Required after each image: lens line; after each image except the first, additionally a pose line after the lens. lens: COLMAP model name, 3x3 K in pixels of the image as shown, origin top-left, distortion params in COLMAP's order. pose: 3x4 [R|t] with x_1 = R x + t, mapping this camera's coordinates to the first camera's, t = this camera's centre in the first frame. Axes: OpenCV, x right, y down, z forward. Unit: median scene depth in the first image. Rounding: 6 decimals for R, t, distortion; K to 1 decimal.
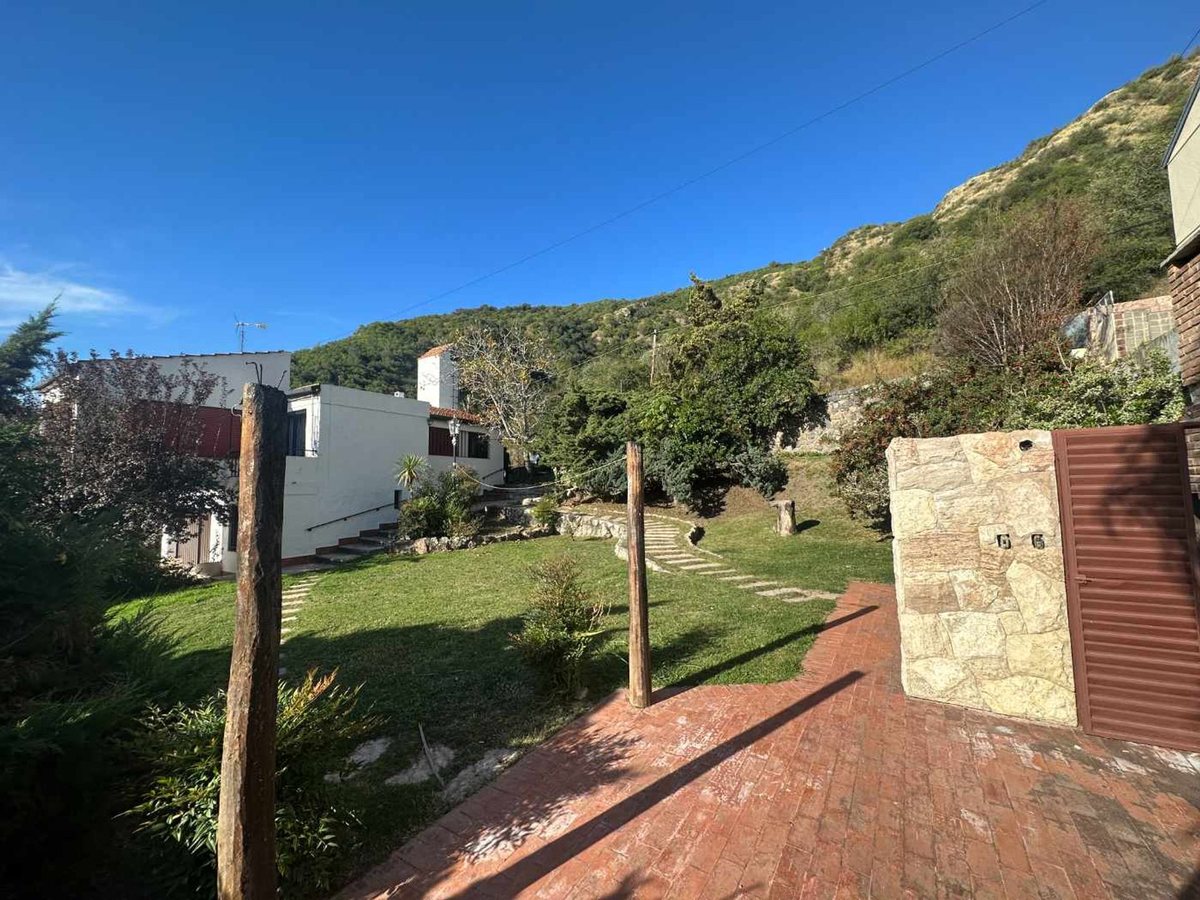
lens RADIAL K [[476.6, 0, 600.9], [0, 476.6, 449.0], [0, 0, 1]] dist [-0.003403, 0.000550]
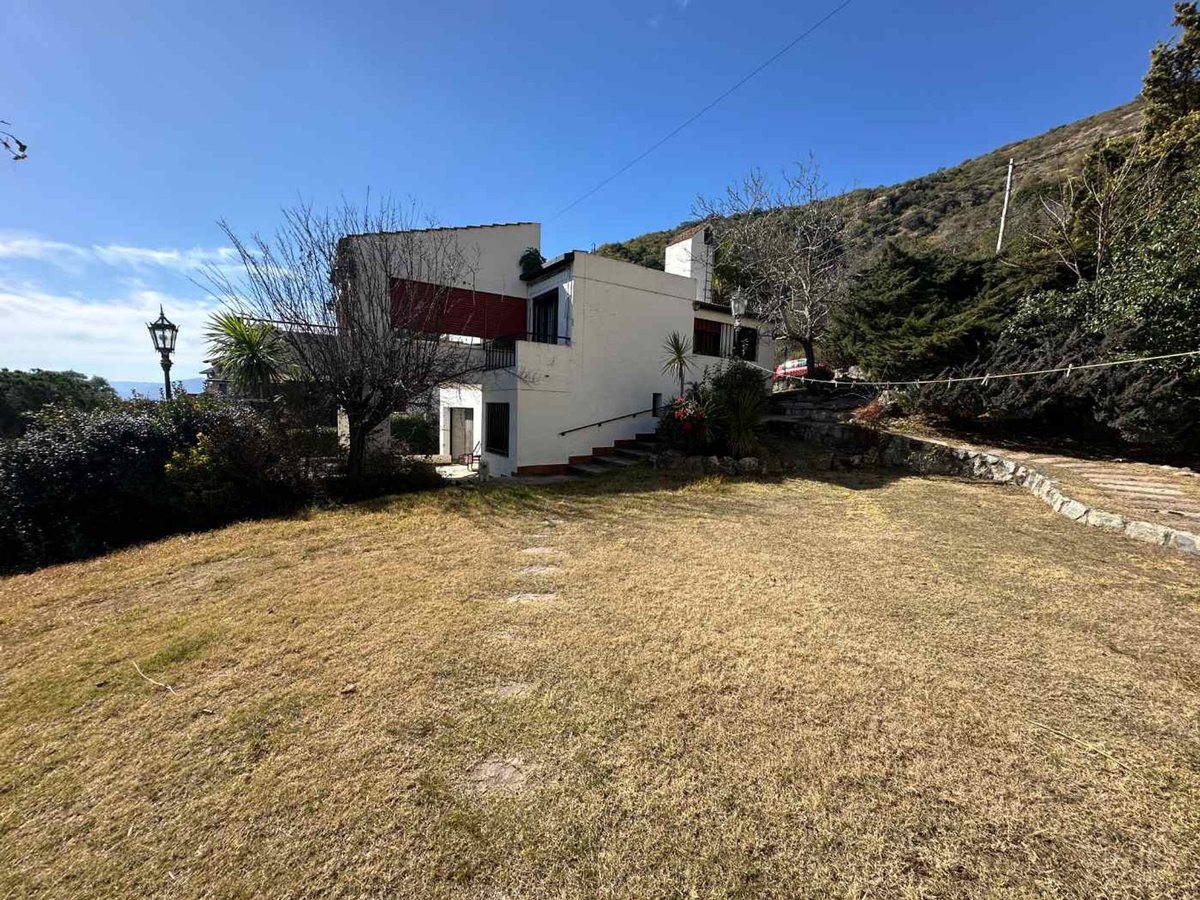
lens RADIAL K [[476.6, 0, 600.9], [0, 476.6, 449.0], [0, 0, 1]] dist [-0.003403, 0.000550]
pose [[0.903173, 0.078359, -0.422065, -0.171818], [-0.010546, 0.986952, 0.160667, 0.052806], [0.429148, -0.140659, 0.892215, 0.243418]]
